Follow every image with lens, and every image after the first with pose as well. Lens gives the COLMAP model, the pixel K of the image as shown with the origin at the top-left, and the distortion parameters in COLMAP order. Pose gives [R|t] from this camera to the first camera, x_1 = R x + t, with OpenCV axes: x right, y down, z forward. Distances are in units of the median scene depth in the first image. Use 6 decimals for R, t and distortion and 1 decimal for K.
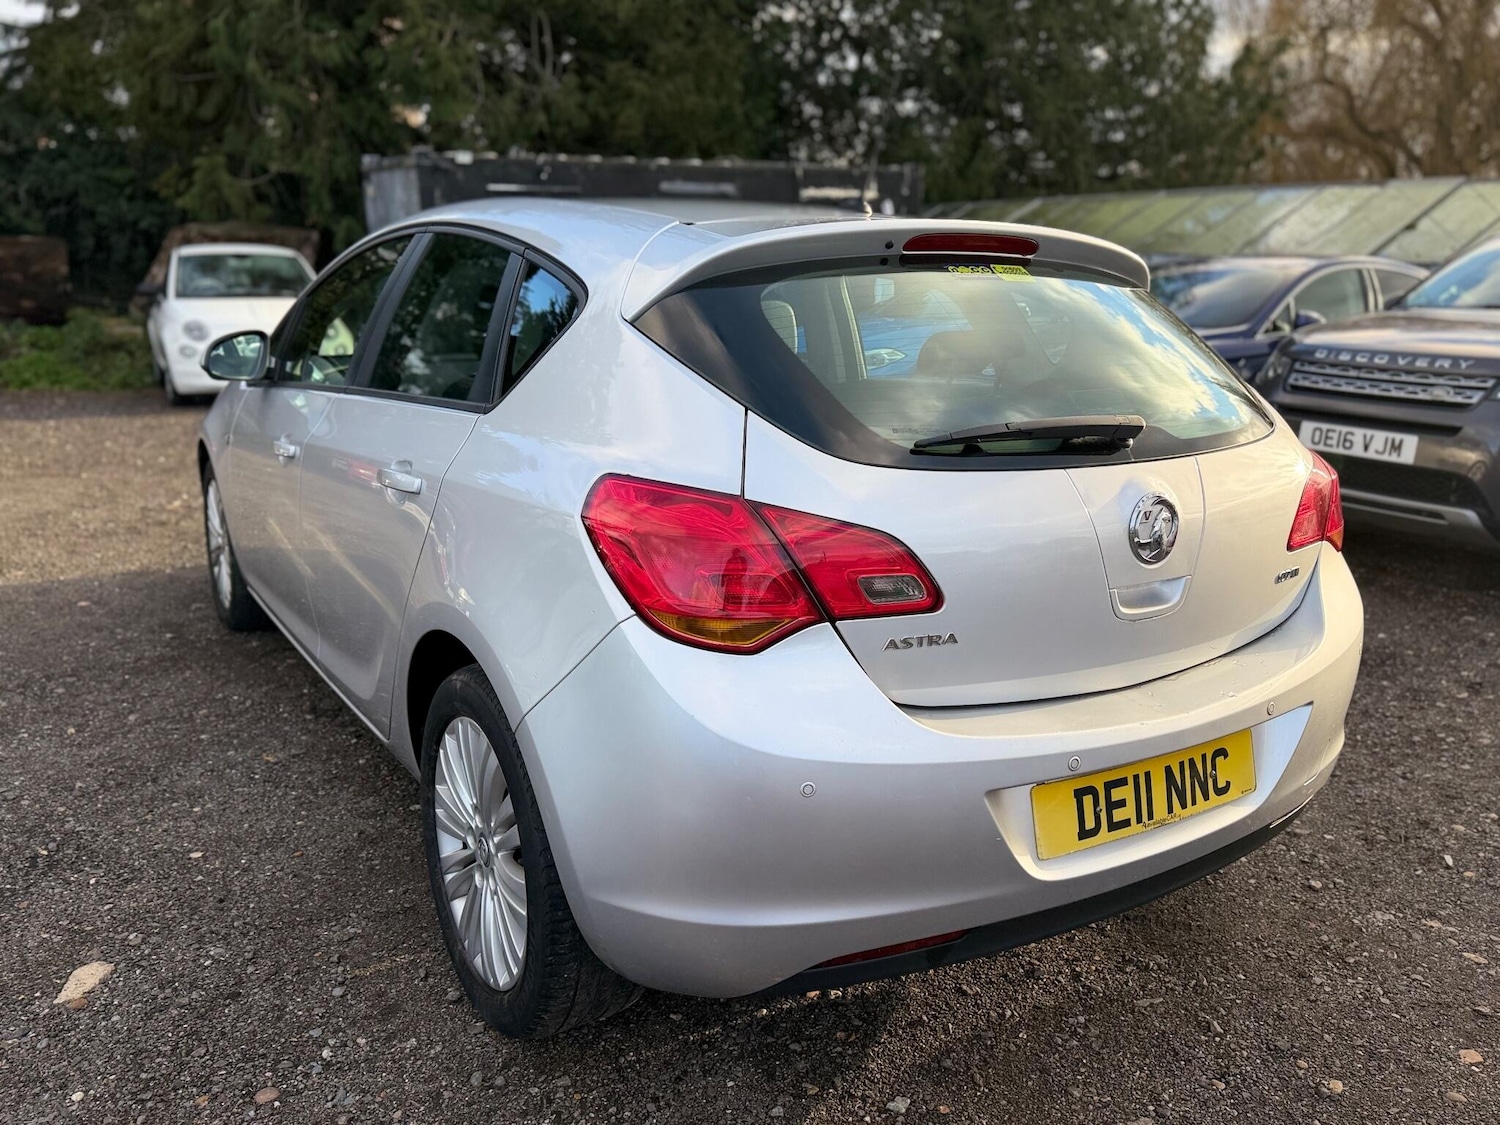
lens RADIAL K [[1210.5, 0, 761.4], [0, 1210.5, 553.2], [0, 0, 1]] dist [0.013494, -0.007763]
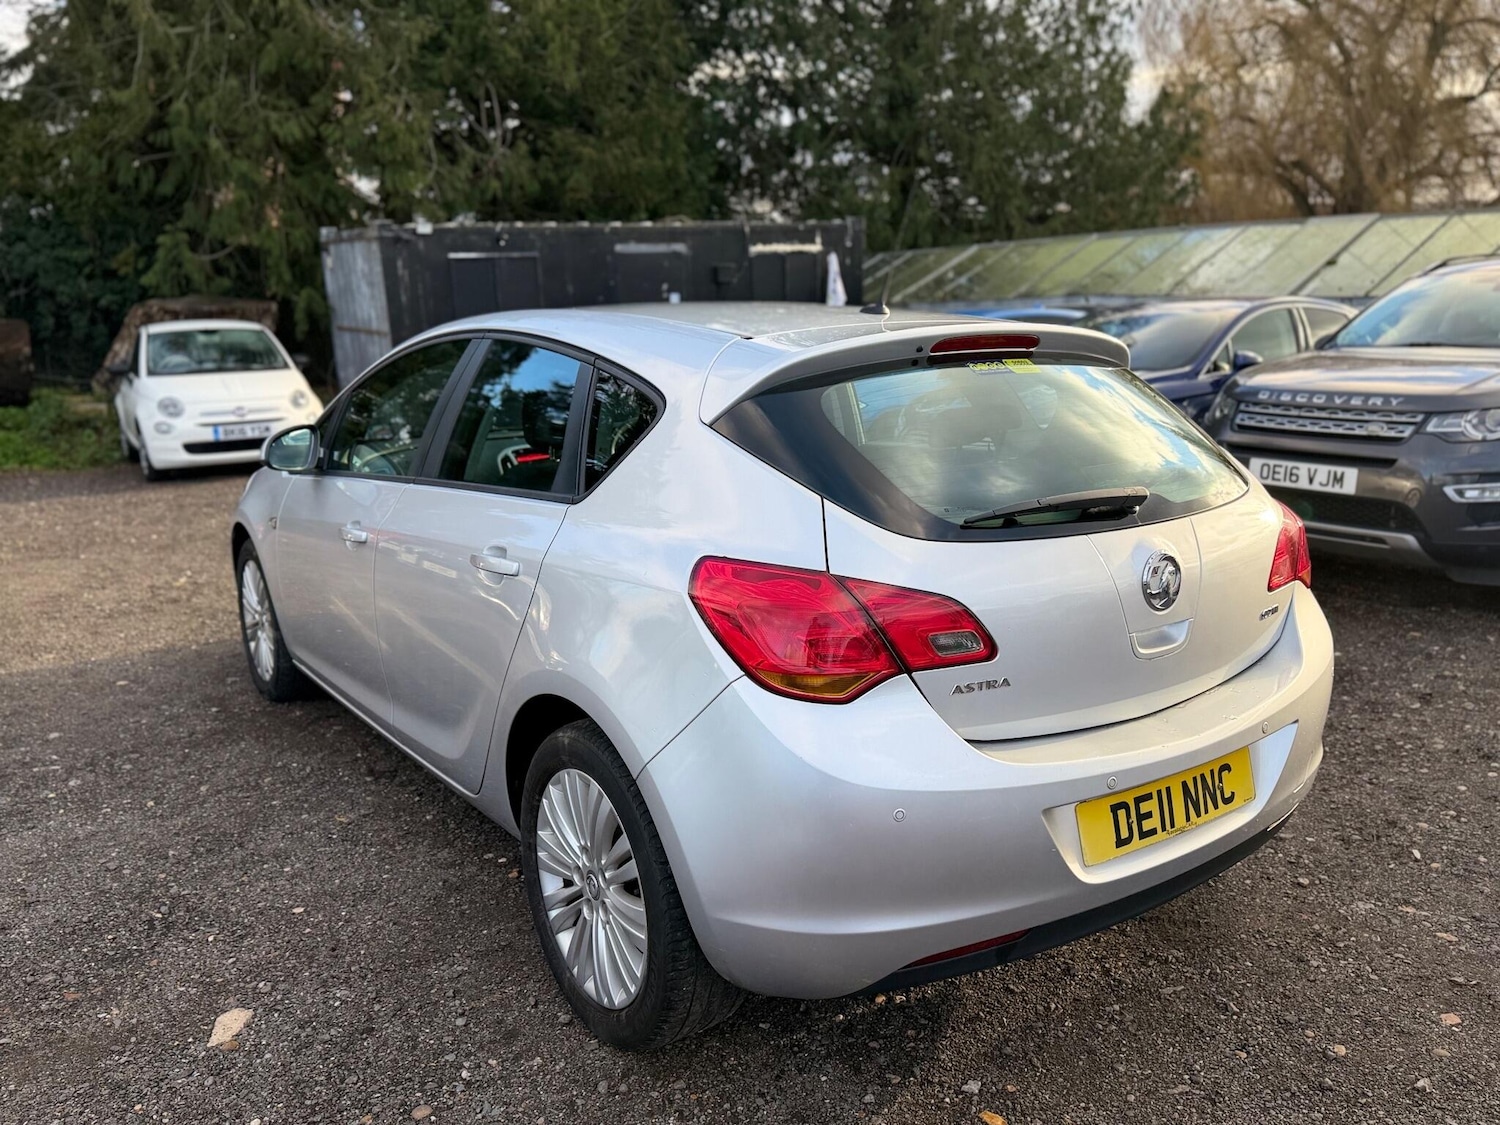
lens RADIAL K [[1217.9, 0, 743.0], [0, 1217.9, 551.2], [0, 0, 1]] dist [0.020917, -0.018991]
pose [[0.998352, -0.045070, 0.035512, -0.080493], [0.046251, 0.998380, -0.033149, -0.018077], [-0.033960, 0.034737, 0.998819, -0.114904]]
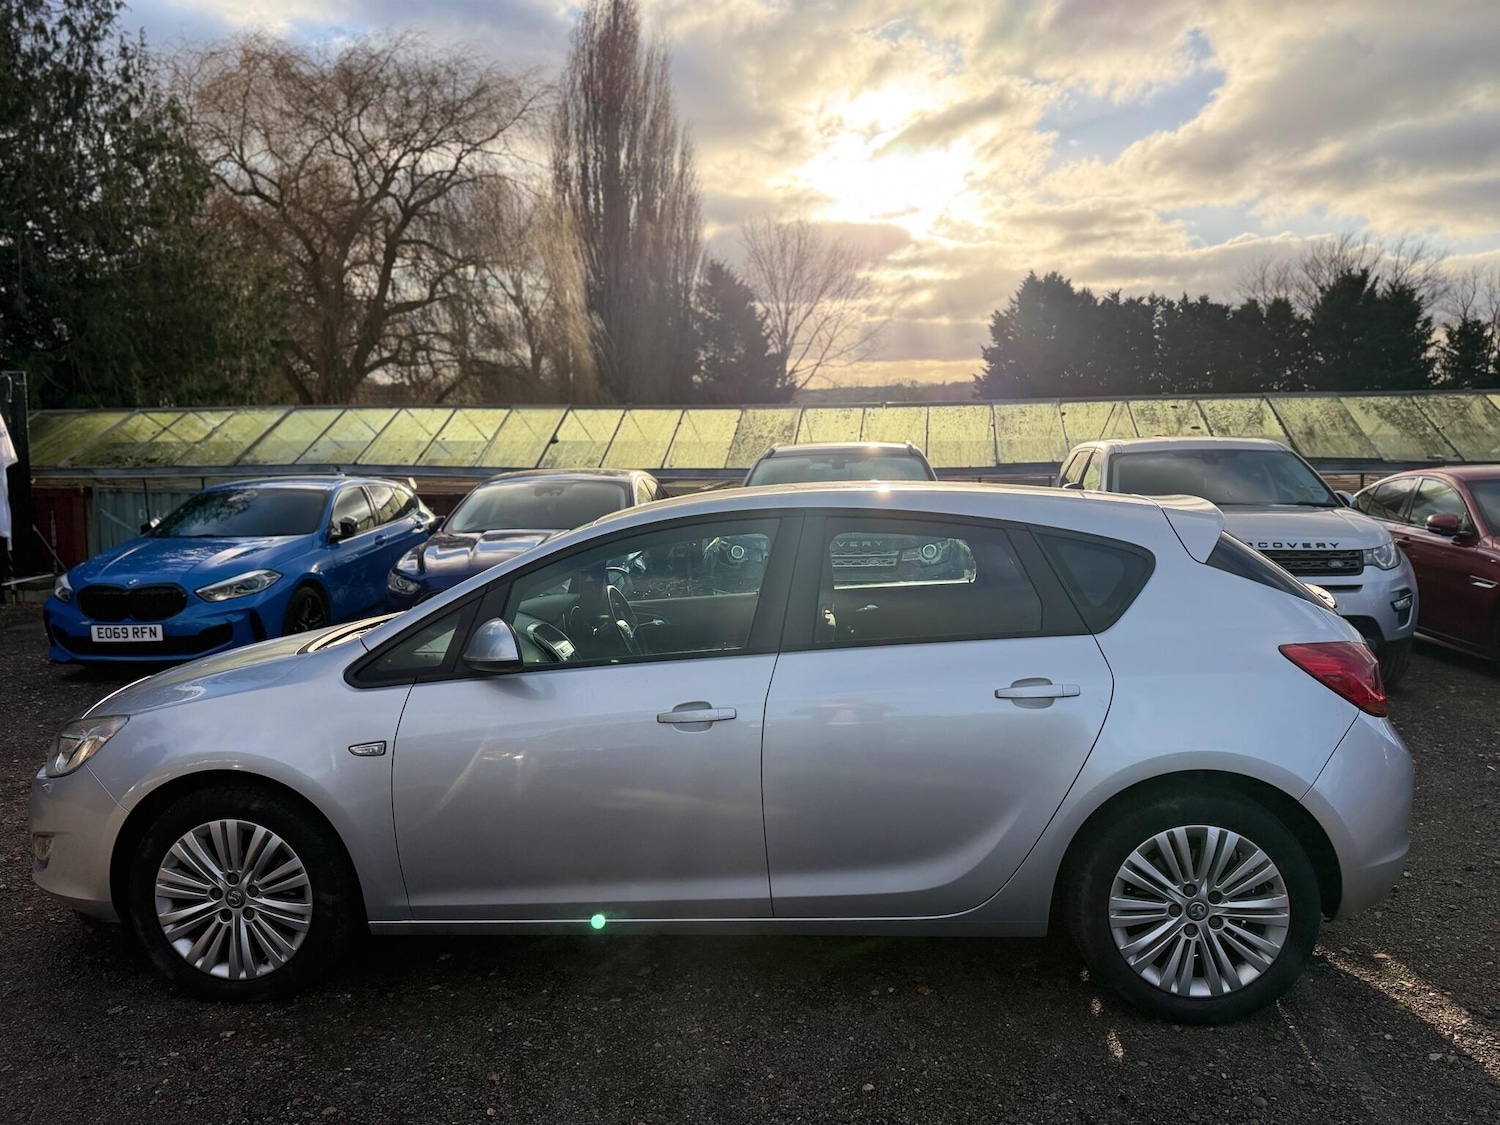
lens RADIAL K [[1217.9, 0, 743.0], [0, 1217.9, 551.2], [0, 0, 1]] dist [0.020917, -0.018991]
pose [[0.583488, -0.093649, 0.806704, -1.246280], [0.213229, 0.976145, -0.040910, -0.181713], [-0.783629, 0.195883, 0.589538, 0.317400]]
